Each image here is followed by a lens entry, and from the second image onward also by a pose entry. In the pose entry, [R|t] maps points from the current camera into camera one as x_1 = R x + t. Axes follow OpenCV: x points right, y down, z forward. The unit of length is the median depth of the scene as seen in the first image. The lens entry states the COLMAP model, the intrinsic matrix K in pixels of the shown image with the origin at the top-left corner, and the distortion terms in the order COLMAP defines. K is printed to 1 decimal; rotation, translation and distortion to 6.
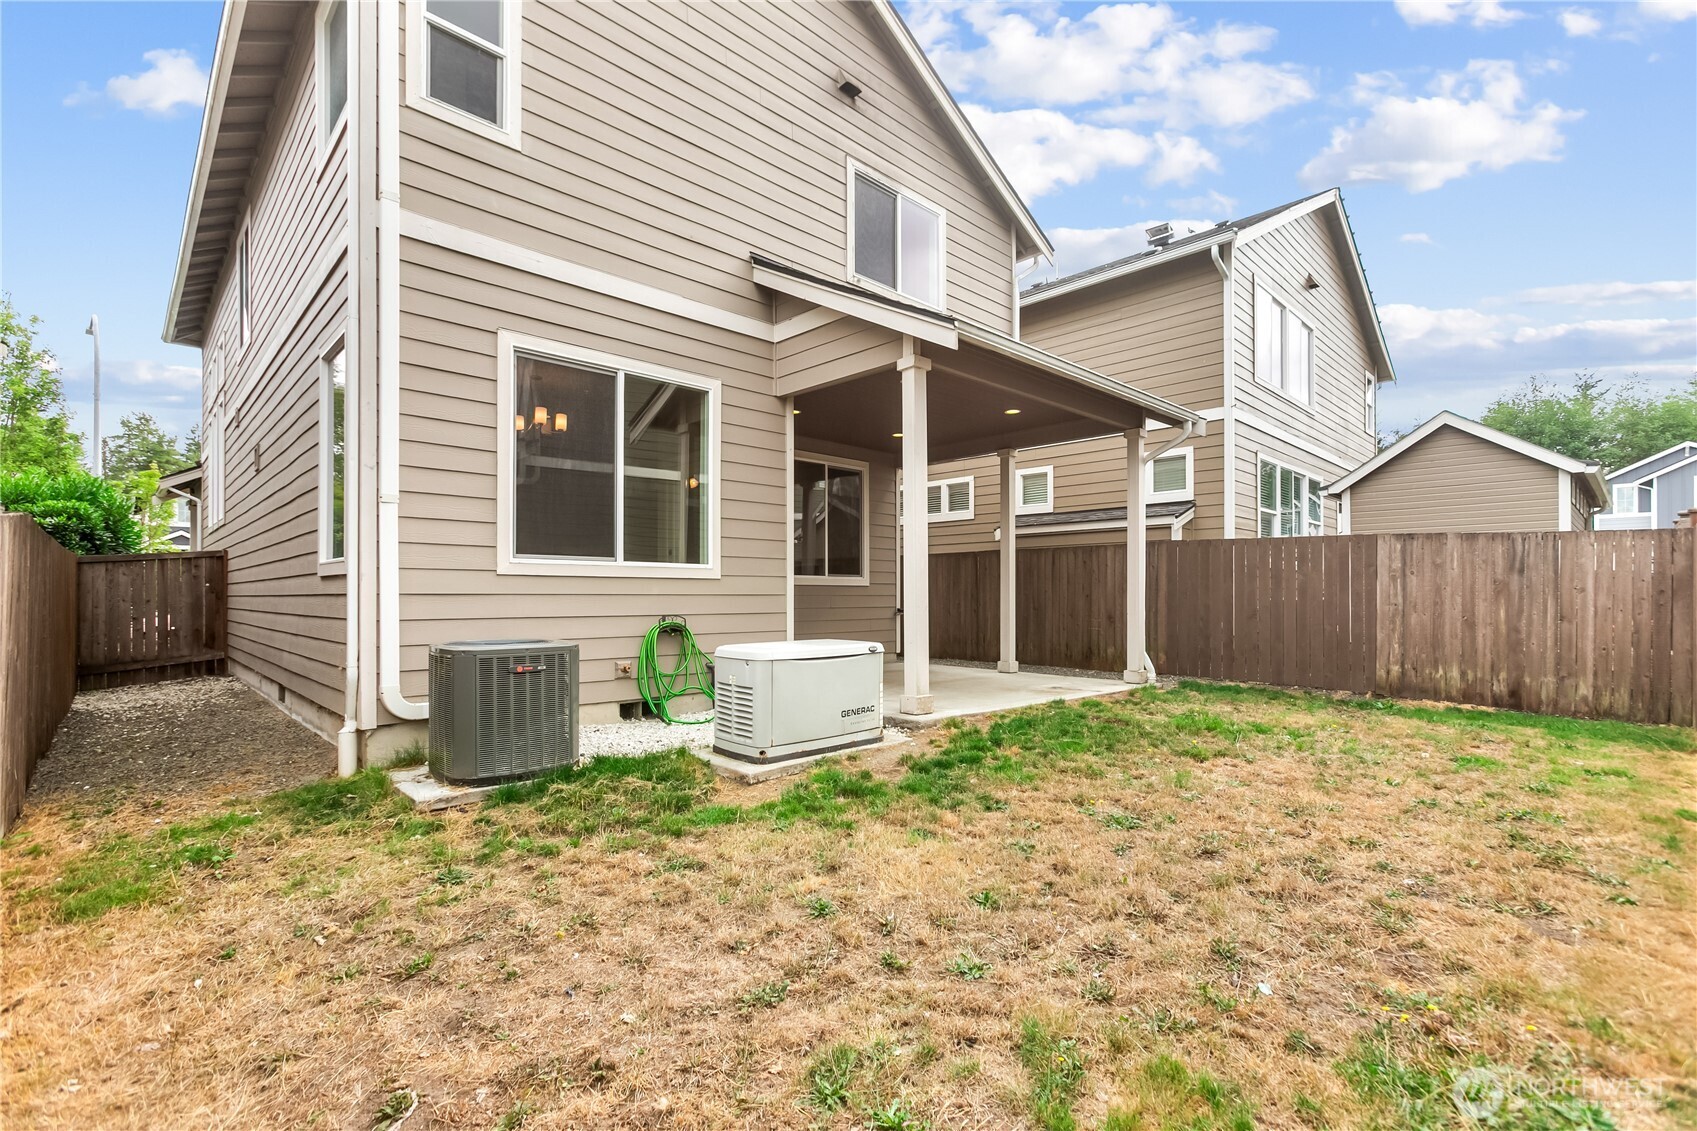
lens RADIAL K [[764.0, 0, 849.1], [0, 764.0, 589.4], [0, 0, 1]] dist [-0.002043, 0.000236]
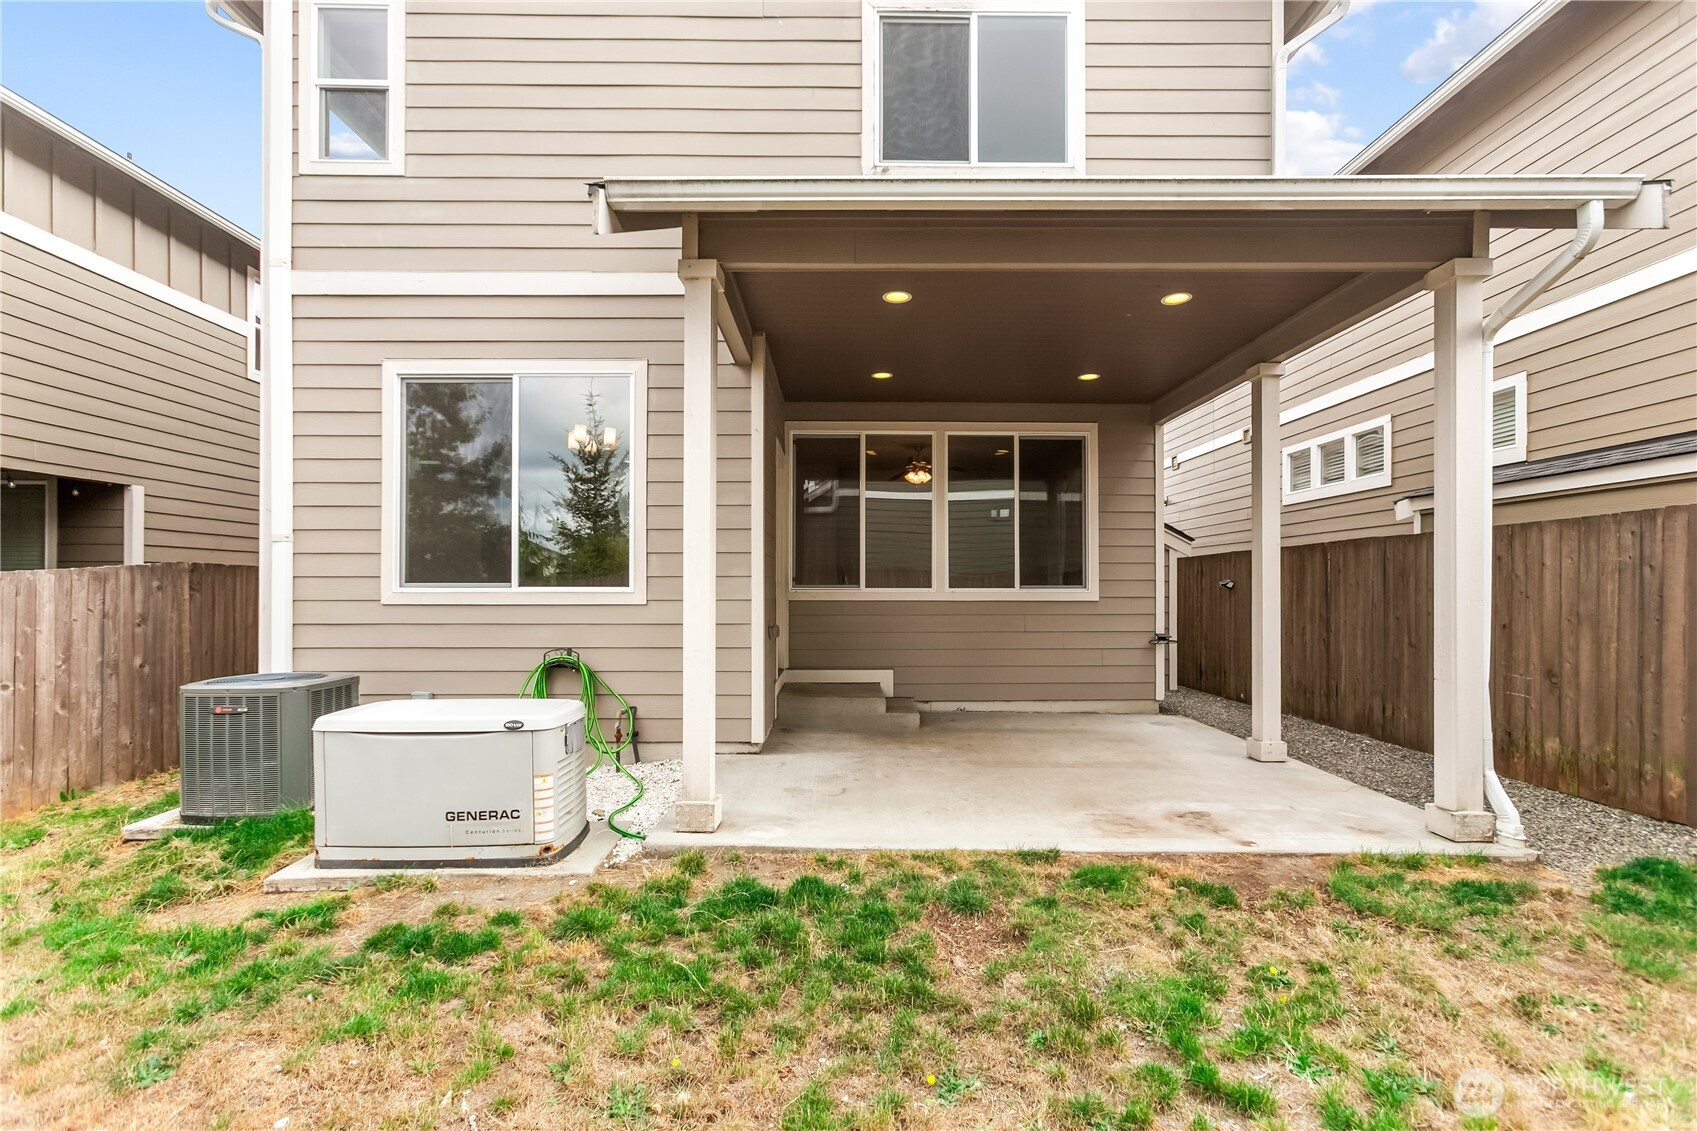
lens RADIAL K [[756.9, 0, 850.4], [0, 756.9, 585.3], [0, 0, 1]] dist [0.001382, 0.000554]
pose [[0.727797, -0.004857, -0.685775, 0.450455], [0.006285, 0.999980, -0.000413, -0.027032], [0.685764, -0.004009, 0.727813, 0.465408]]
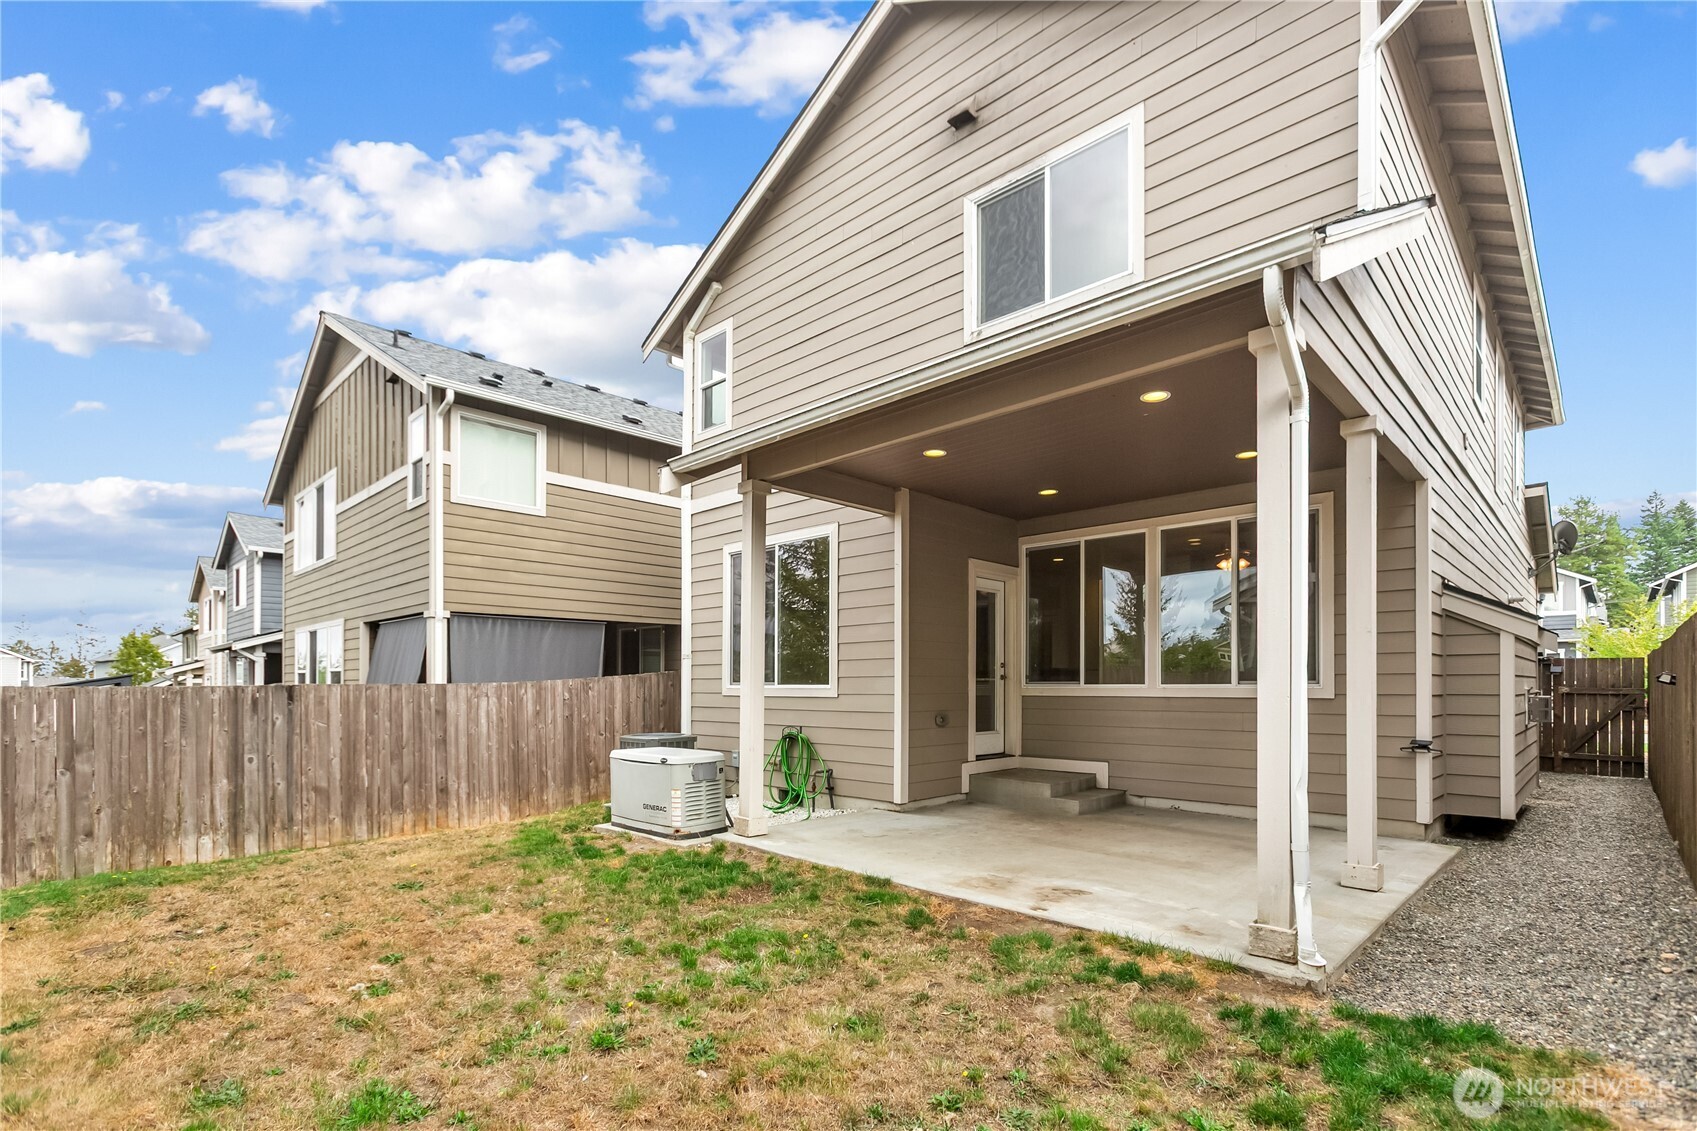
lens RADIAL K [[793.1, 0, 852.5], [0, 793.1, 687.1], [0, 0, 1]] dist [-0.001034, 0.000200]
pose [[0.039163, 0.001198, -0.999232, 0.846327], [0.009937, 0.999949, 0.001588, -0.024889], [0.999183, -0.009992, 0.039149, 0.809130]]
